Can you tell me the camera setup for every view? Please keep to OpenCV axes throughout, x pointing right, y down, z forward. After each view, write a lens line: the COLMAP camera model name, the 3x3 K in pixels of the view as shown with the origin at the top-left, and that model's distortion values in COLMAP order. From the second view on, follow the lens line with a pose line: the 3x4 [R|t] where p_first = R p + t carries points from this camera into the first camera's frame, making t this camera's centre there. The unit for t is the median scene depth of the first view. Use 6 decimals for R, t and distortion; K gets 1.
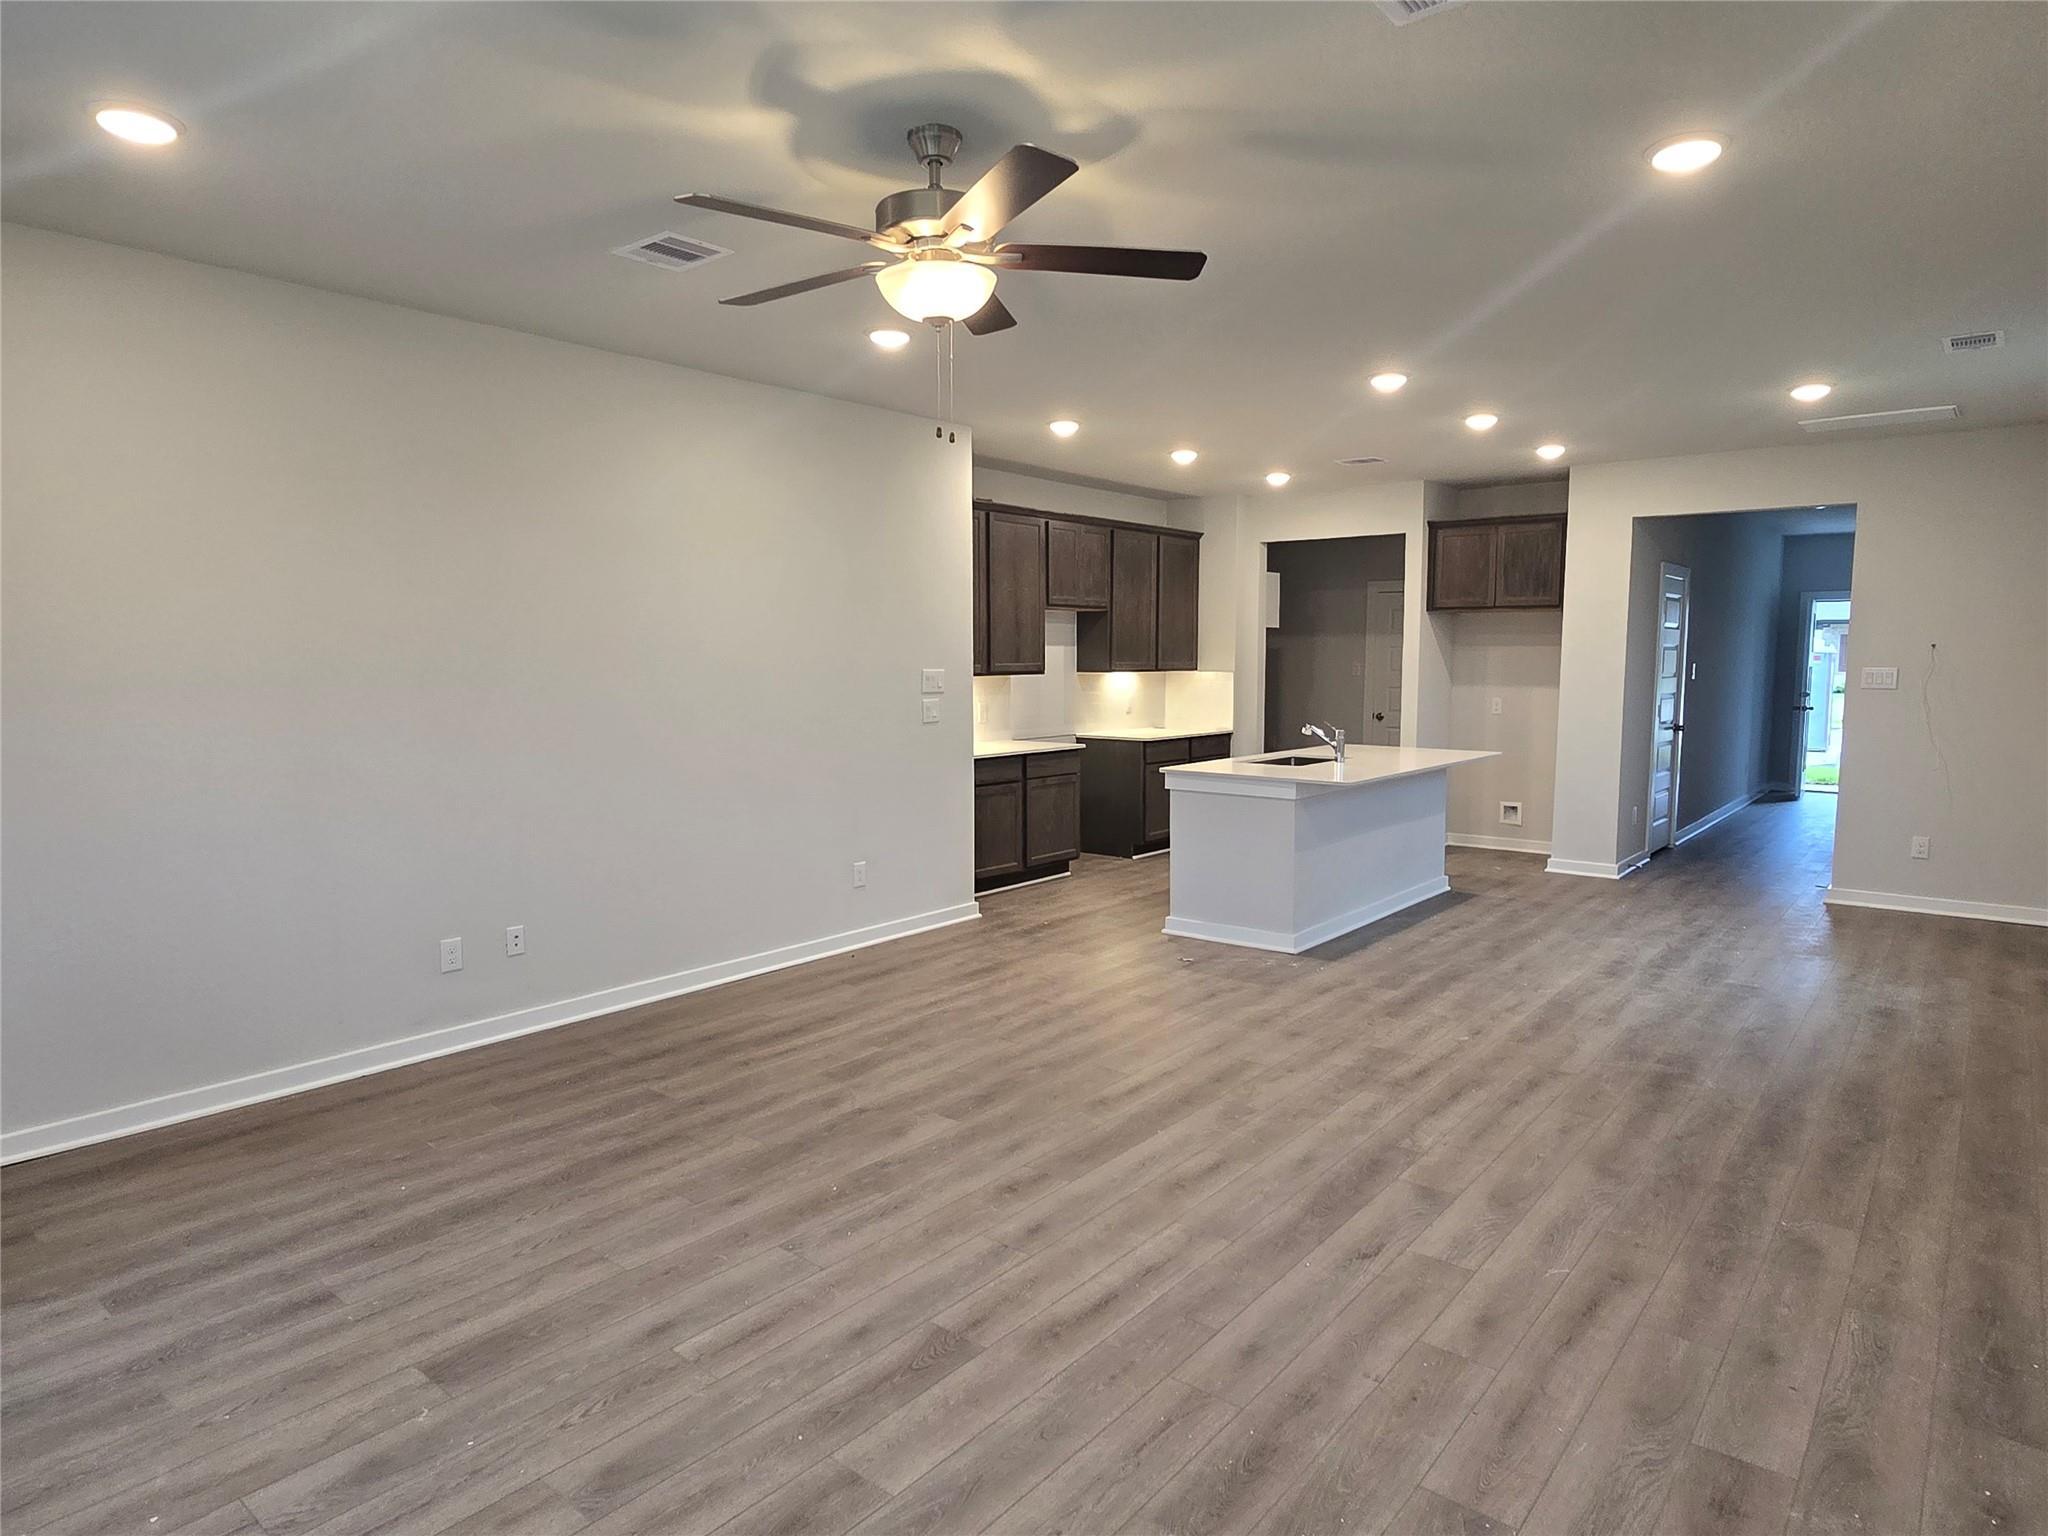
lens RADIAL K [[1129.2, 0, 1024.0], [0, 1129.2, 768.0], [0, 0, 1]] dist [-0.000163, -0.001310]
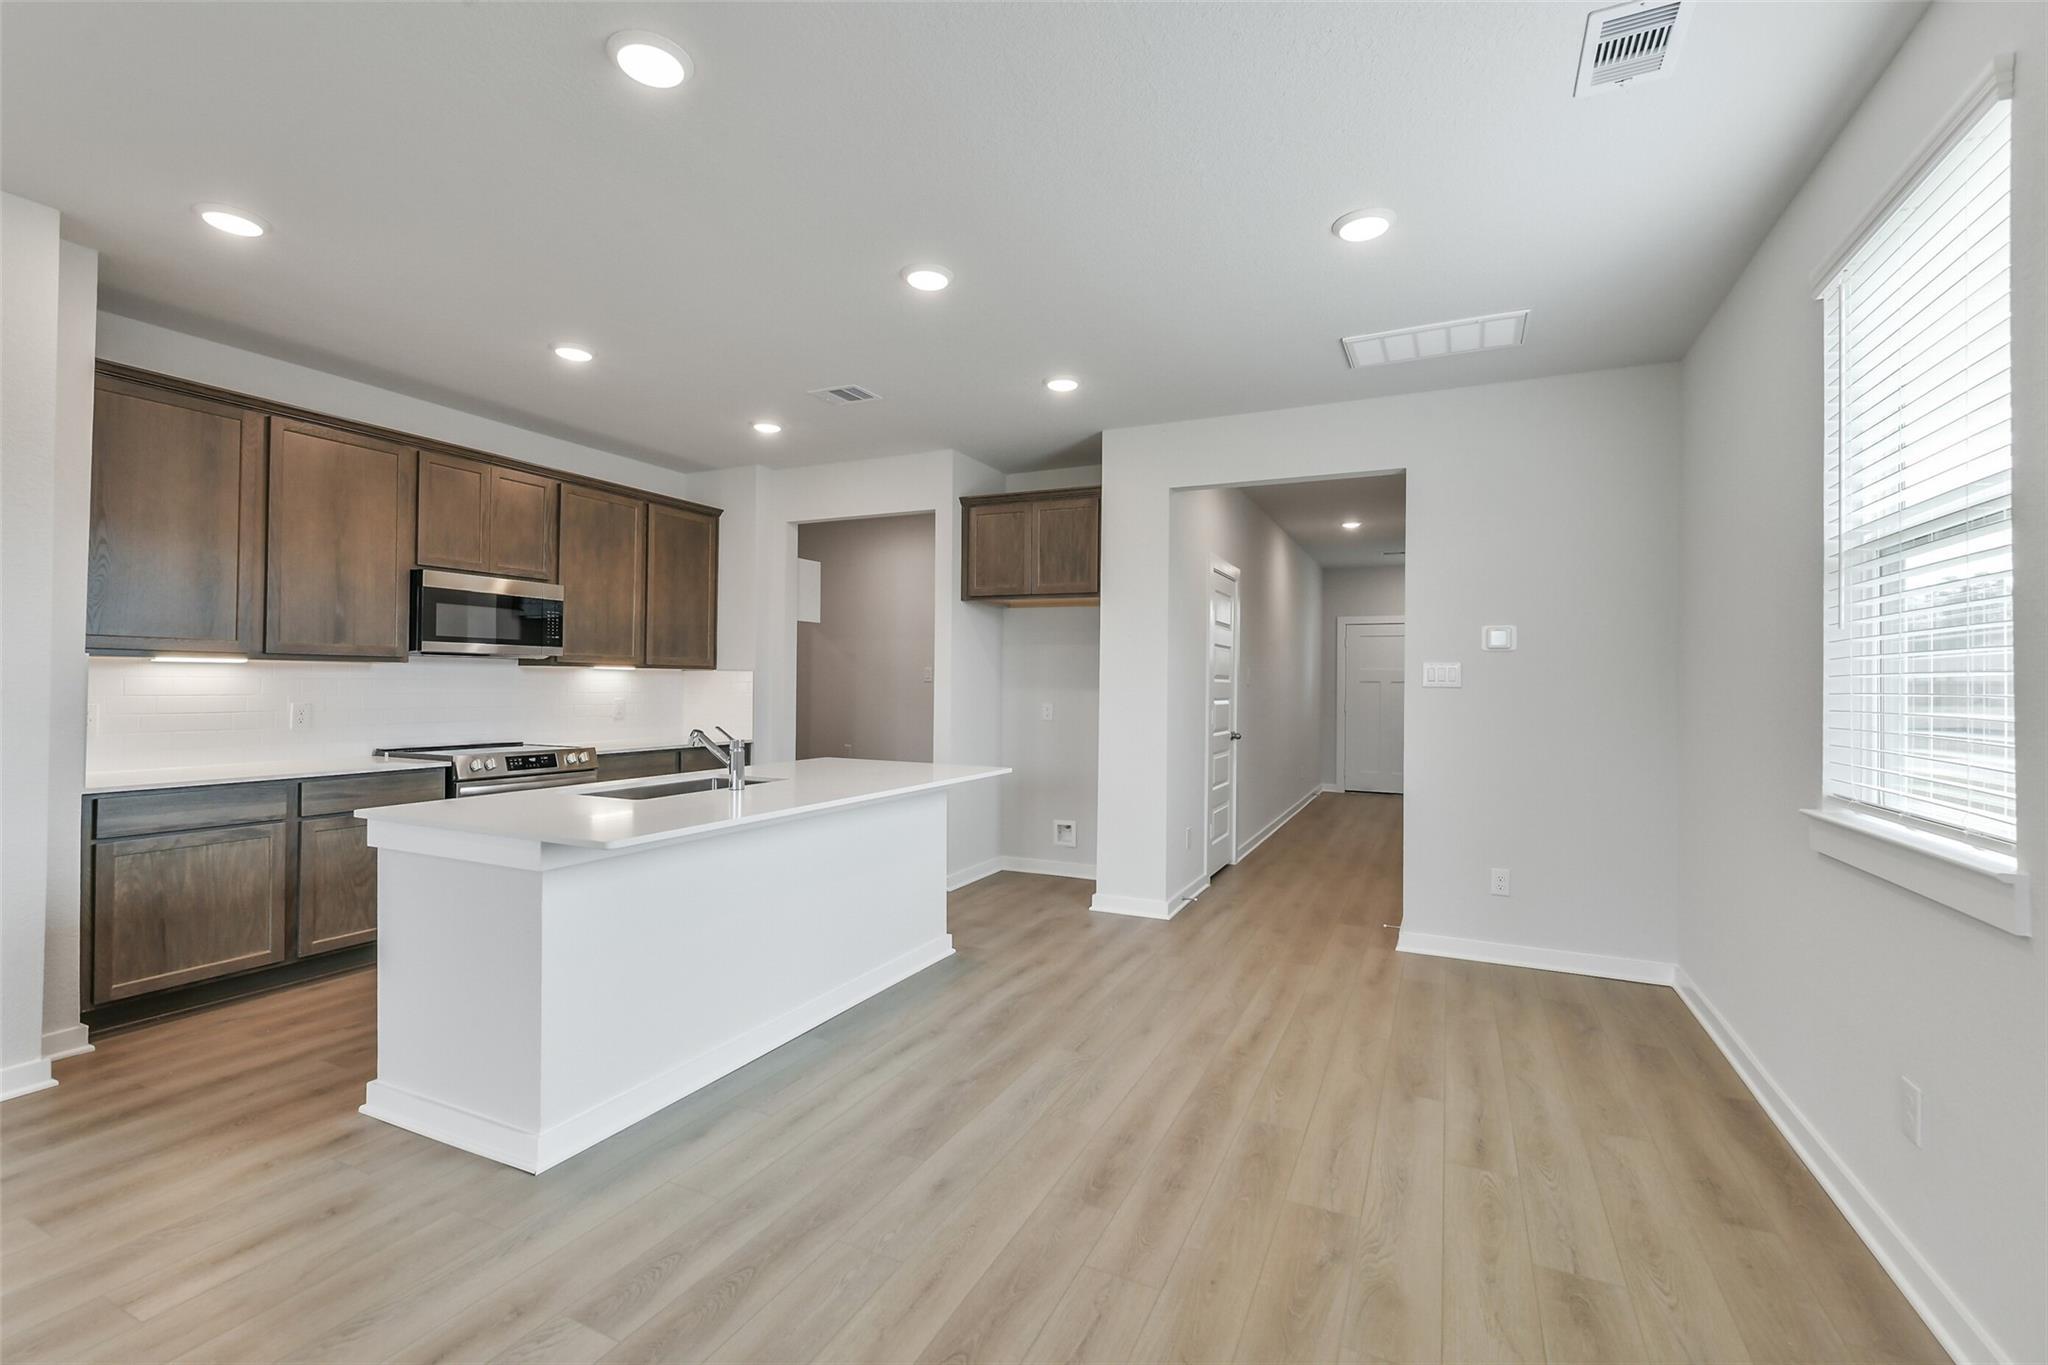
lens RADIAL K [[757.3, 0, 1022.4], [0, 757.3, 683.6], [0, 0, 1]] dist [-0.002284, -0.000290]
pose [[0.977005, 0.010651, 0.212952, 0.290055], [0.011454, 0.994687, -0.102302, -0.016428], [-0.212910, 0.102388, 0.971692, 0.450292]]
